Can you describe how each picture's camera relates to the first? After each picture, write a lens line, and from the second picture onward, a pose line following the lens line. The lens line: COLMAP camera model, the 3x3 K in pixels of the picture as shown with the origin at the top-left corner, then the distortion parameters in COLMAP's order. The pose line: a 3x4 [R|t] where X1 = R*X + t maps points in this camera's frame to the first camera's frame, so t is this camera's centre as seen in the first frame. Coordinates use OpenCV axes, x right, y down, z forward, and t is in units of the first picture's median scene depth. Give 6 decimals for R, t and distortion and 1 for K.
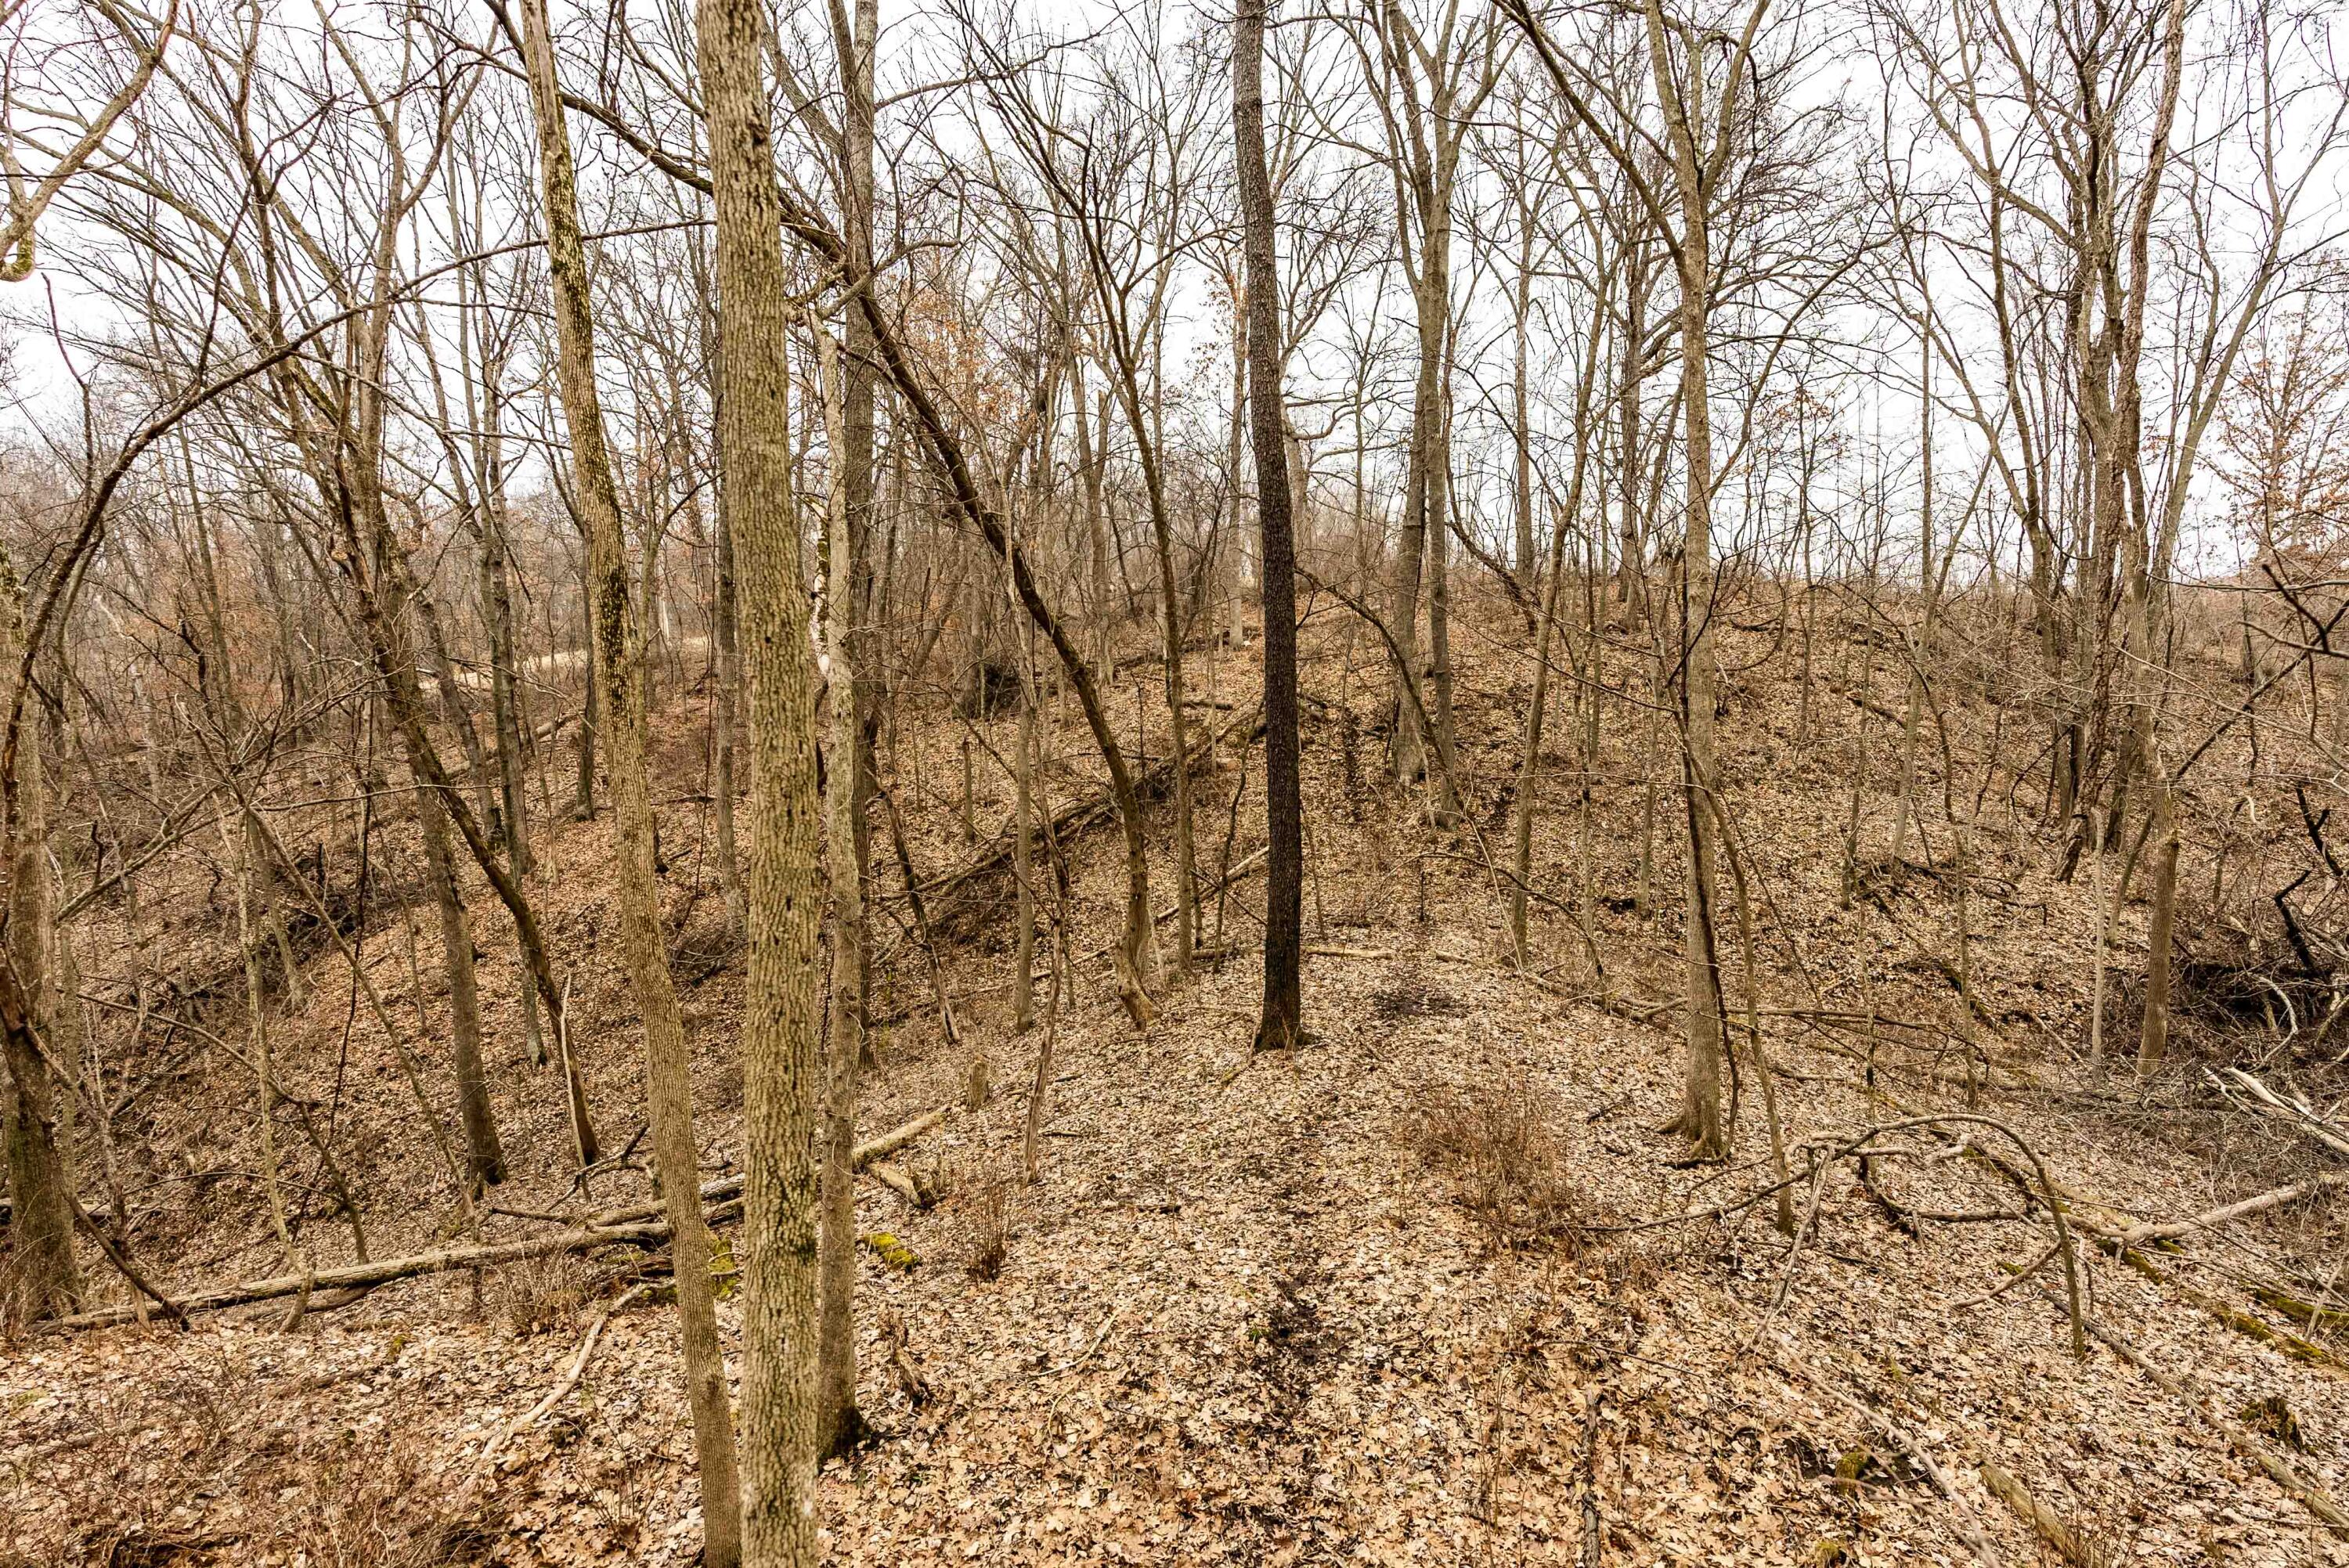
lens RADIAL K [[1263.5, 0, 1164.0], [0, 1263.5, 783.8], [0, 0, 1]] dist [0.003237, 0.000896]
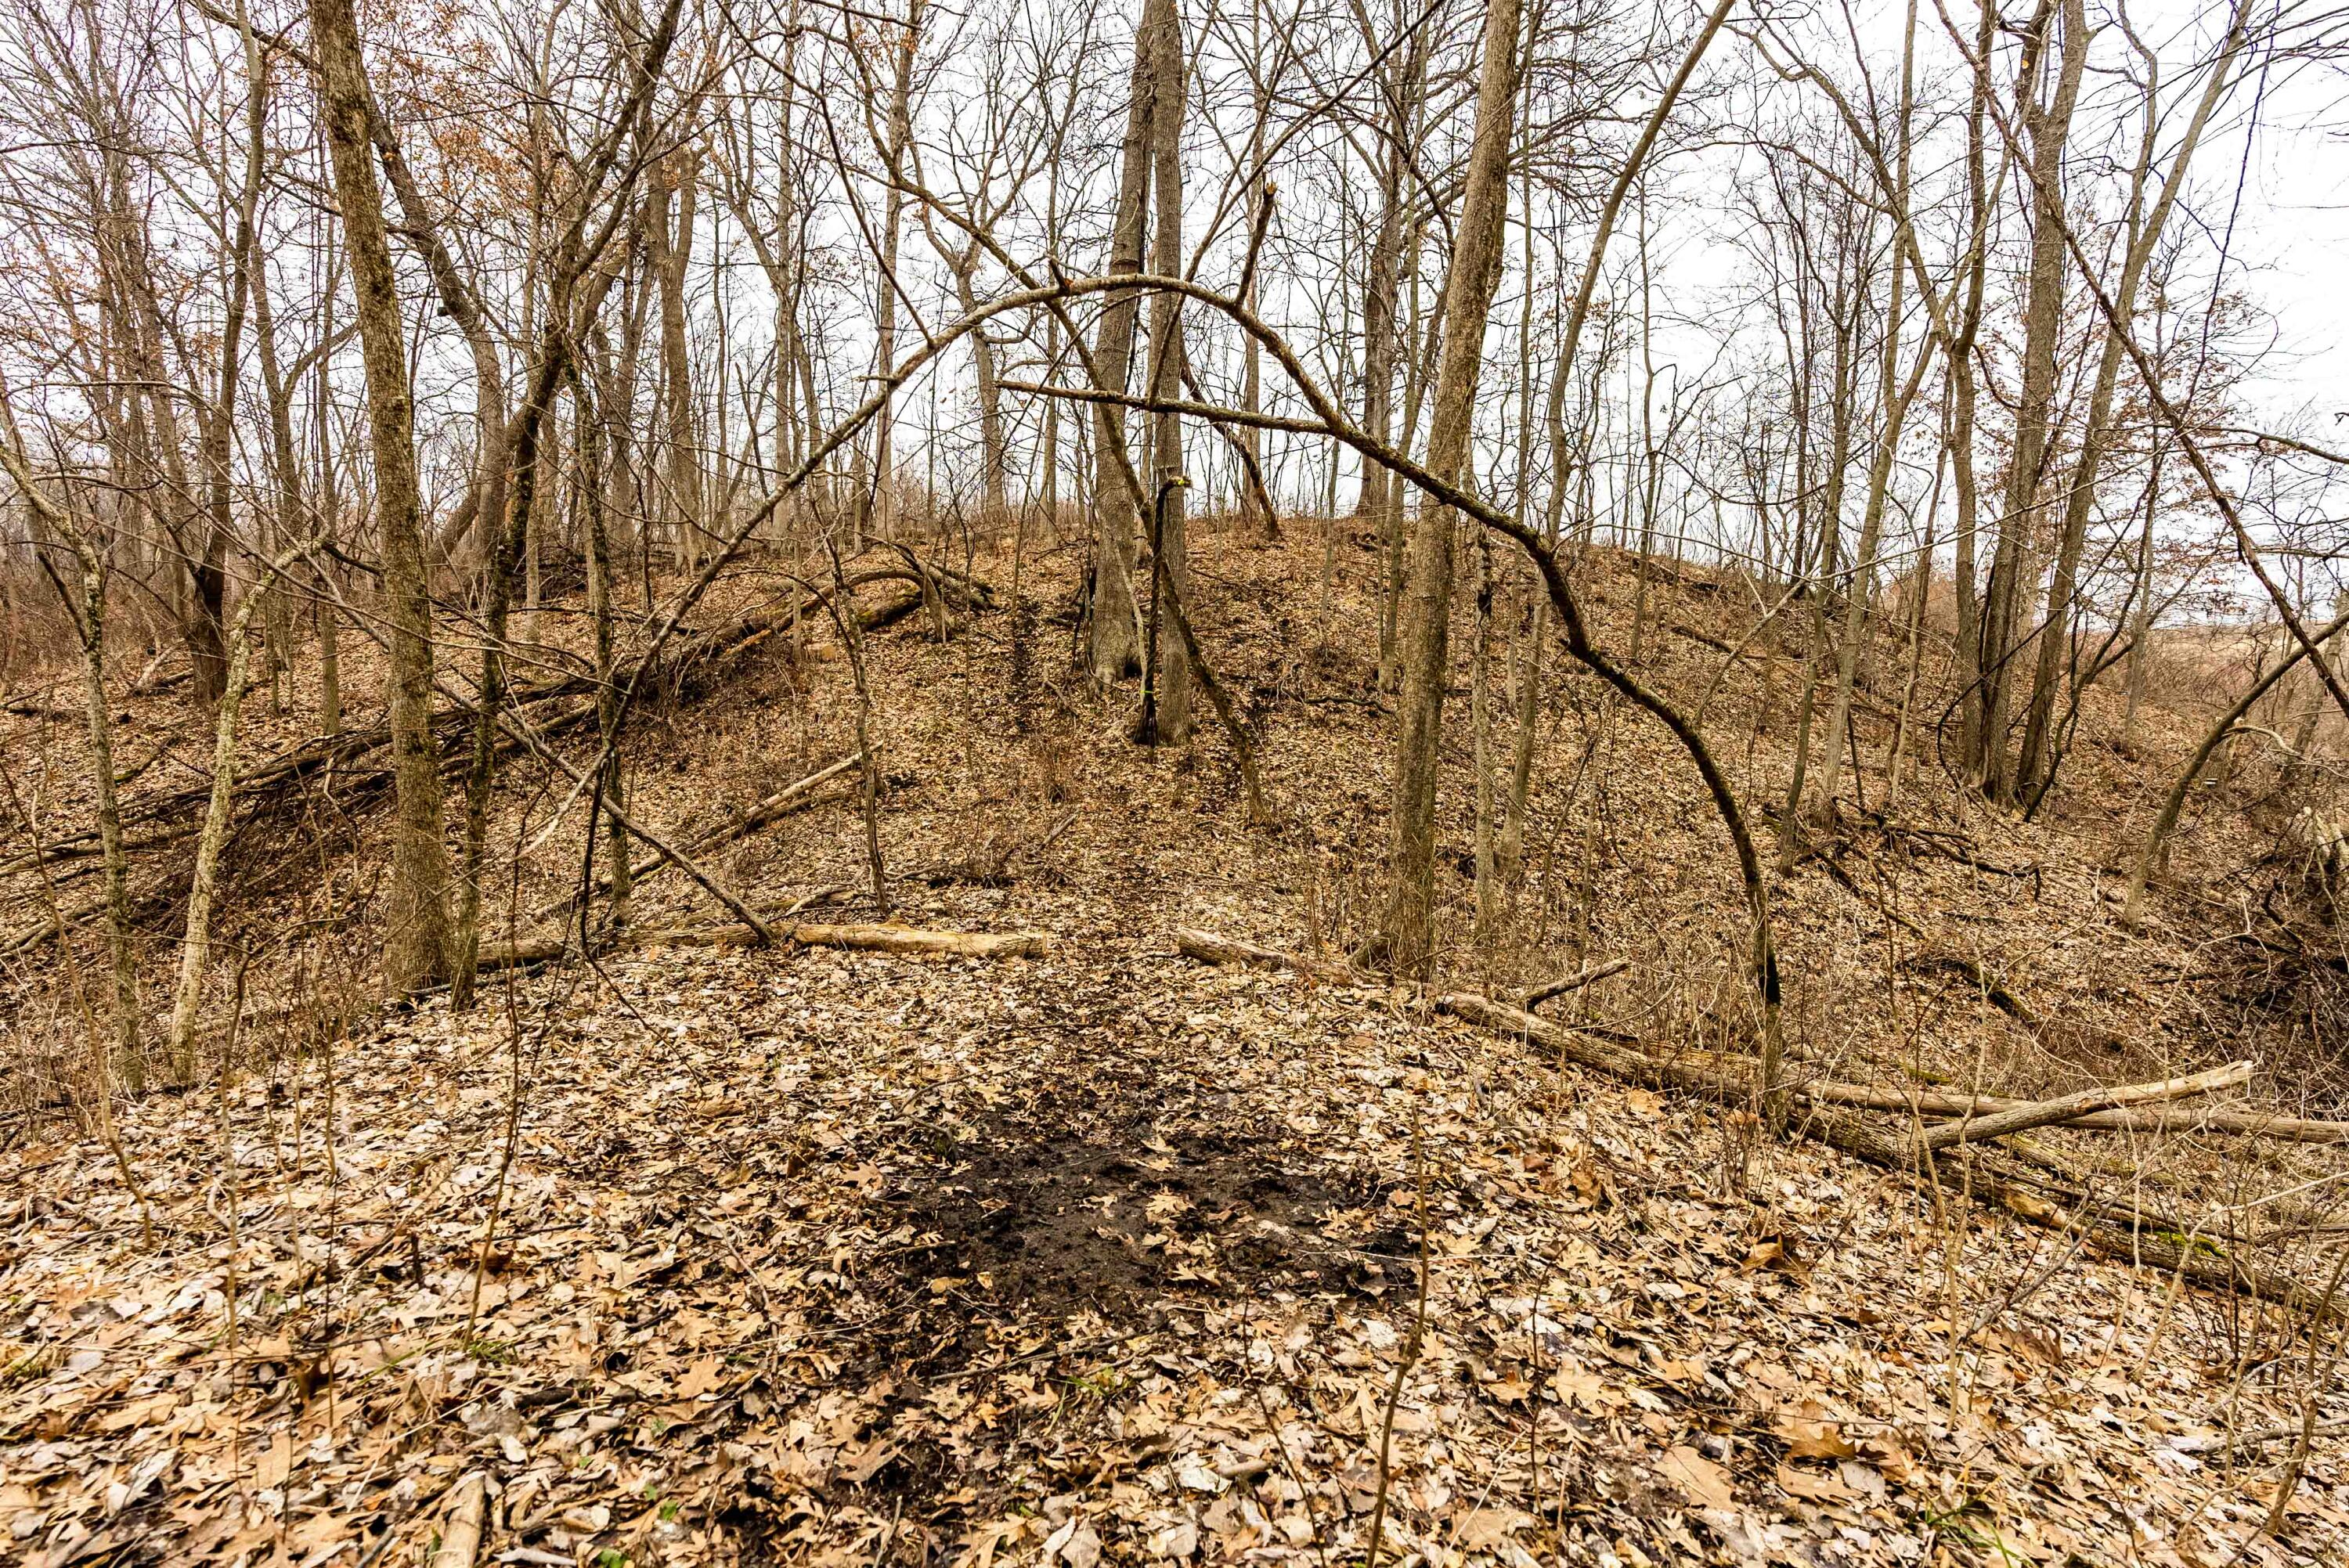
lens RADIAL K [[1148.6, 0, 1174.0], [0, 1148.6, 781.3], [0, 0, 1]] dist [-0.005264, -0.000515]
pose [[0.969443, 0.027828, 0.243735, 0.090613], [-0.021916, 0.999397, -0.026937, 0.065256], [-0.244337, 0.020772, 0.969468, 0.458570]]
